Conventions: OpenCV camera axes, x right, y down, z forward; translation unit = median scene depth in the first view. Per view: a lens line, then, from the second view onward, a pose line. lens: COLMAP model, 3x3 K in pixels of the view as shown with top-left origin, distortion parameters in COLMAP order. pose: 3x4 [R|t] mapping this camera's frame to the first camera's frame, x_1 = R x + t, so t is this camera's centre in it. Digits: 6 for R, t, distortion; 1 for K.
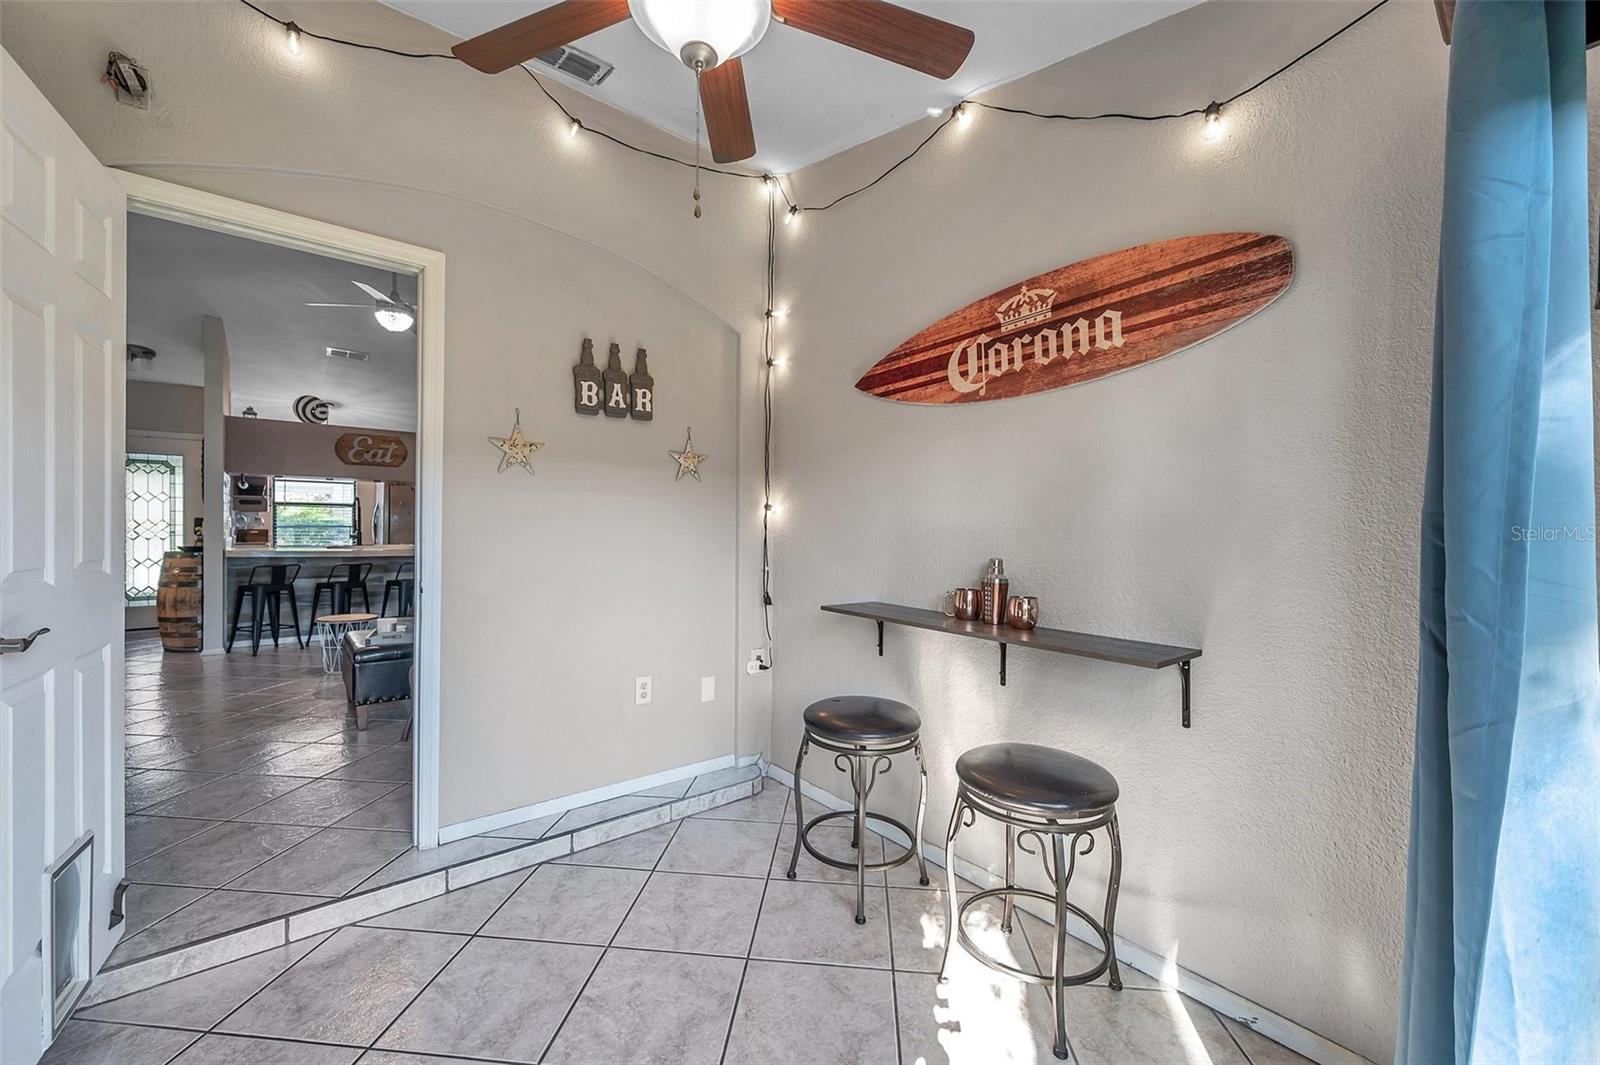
lens RADIAL K [[631.2, 0, 808.4], [0, 631.2, 535.9], [0, 0, 1]] dist [0.000052, 0.000234]
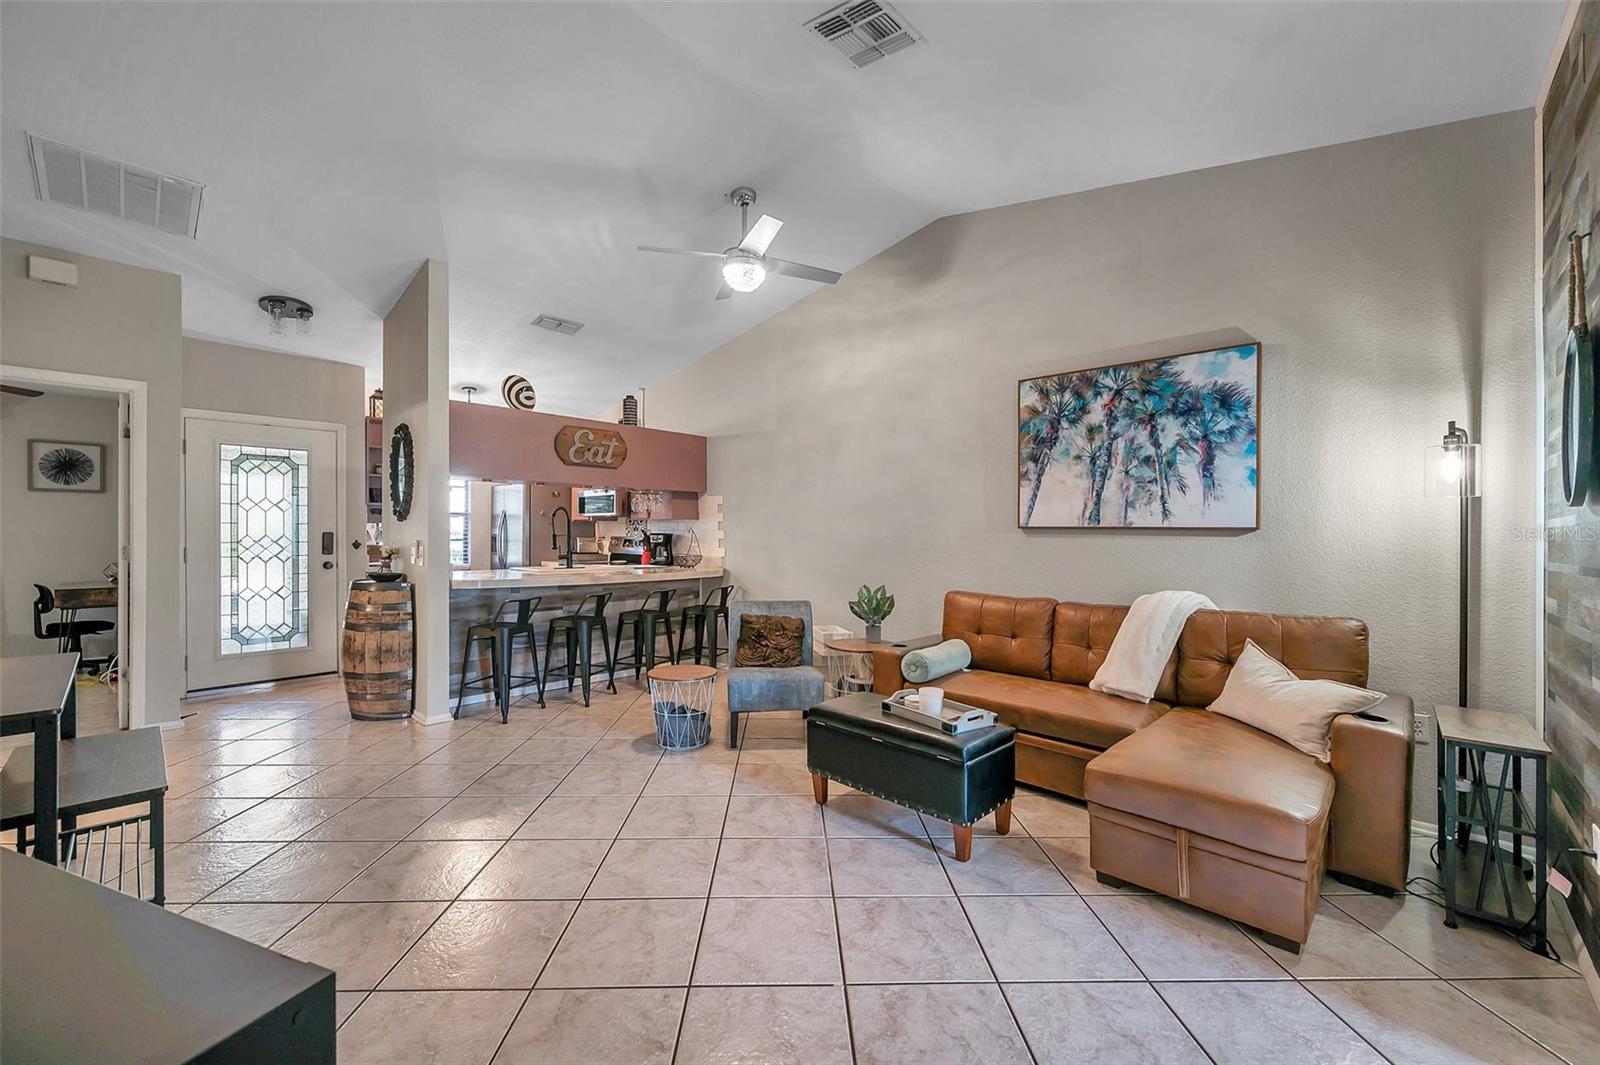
lens RADIAL K [[631.2, 0, 812.3], [0, 631.2, 532.6], [0, 0, 1]] dist [0.000052, 0.000234]
pose [[0.989529, -0.002210, 0.144314, -0.536567], [0.004315, 0.999889, -0.014277, -0.016925], [-0.144266, 0.014750, 0.989429, 0.183028]]
